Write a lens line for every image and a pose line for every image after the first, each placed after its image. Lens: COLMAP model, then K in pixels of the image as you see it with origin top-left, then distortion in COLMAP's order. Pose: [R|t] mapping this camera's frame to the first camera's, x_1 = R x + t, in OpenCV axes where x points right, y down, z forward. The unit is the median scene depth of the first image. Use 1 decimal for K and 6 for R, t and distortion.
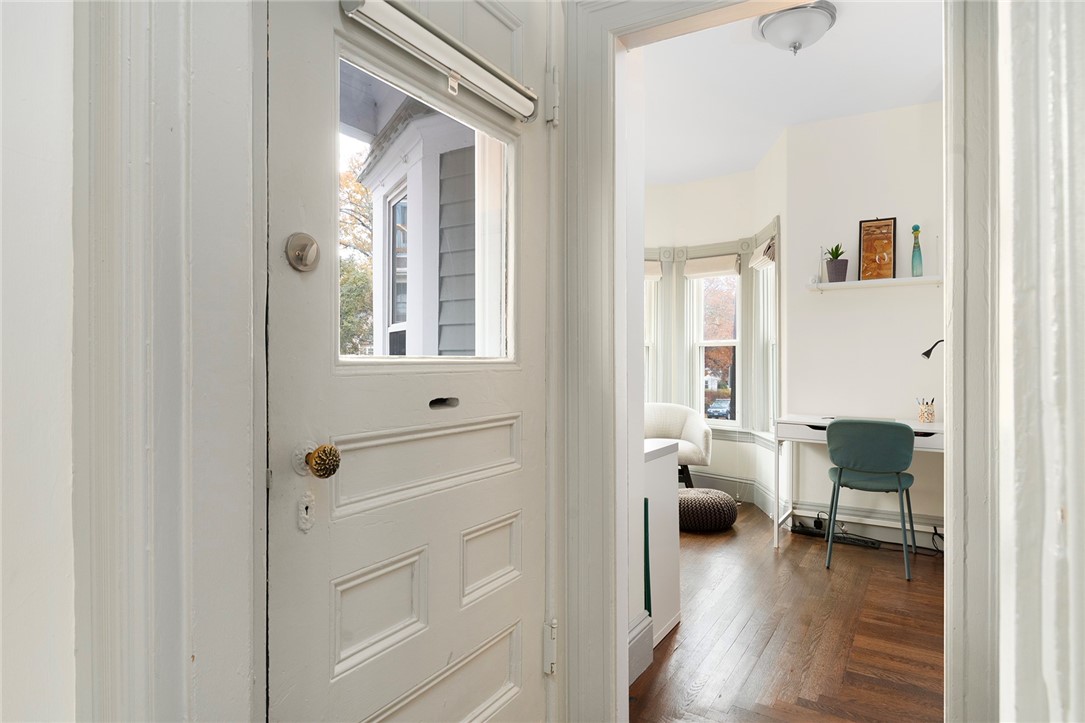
lens RADIAL K [[618.1, 0, 541.7], [0, 618.1, 362.0], [0, 0, 1]] dist [0.000821, 0.000047]
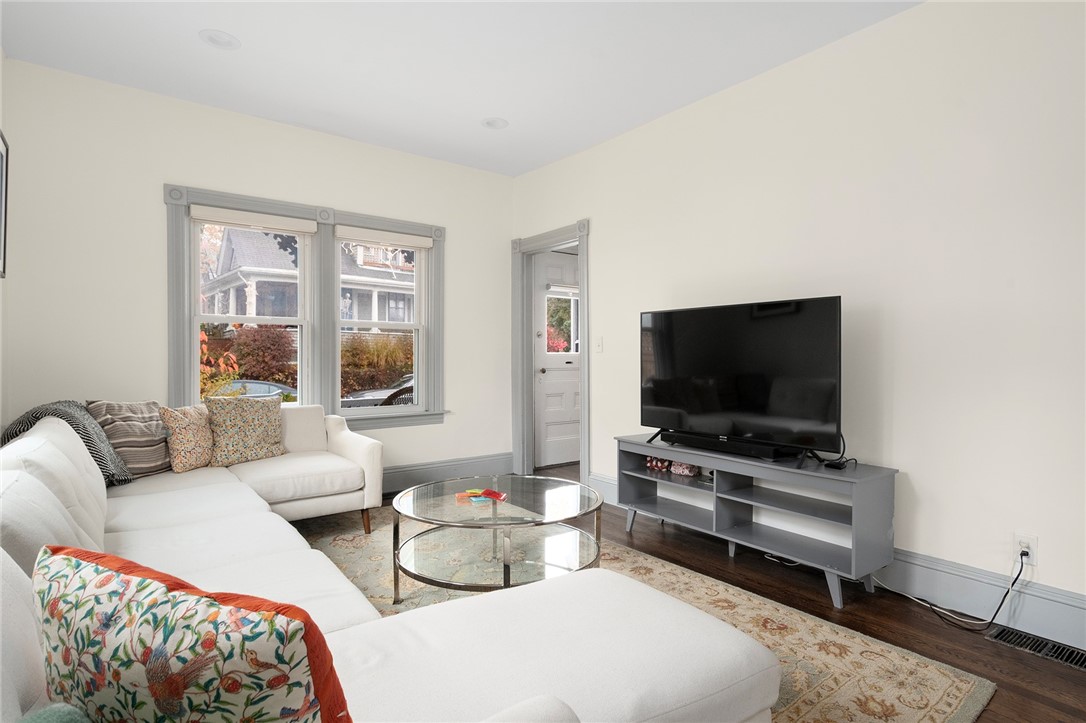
lens RADIAL K [[564.6, 0, 541.9], [0, 564.6, 361.7], [0, 0, 1]] dist [0.000441, 0.000036]
pose [[0.919499, 0.003185, -0.393079, 1.595533], [0.002022, 0.999916, 0.012830, 0.003030], [0.393087, -0.012592, 0.919415, -3.605183]]
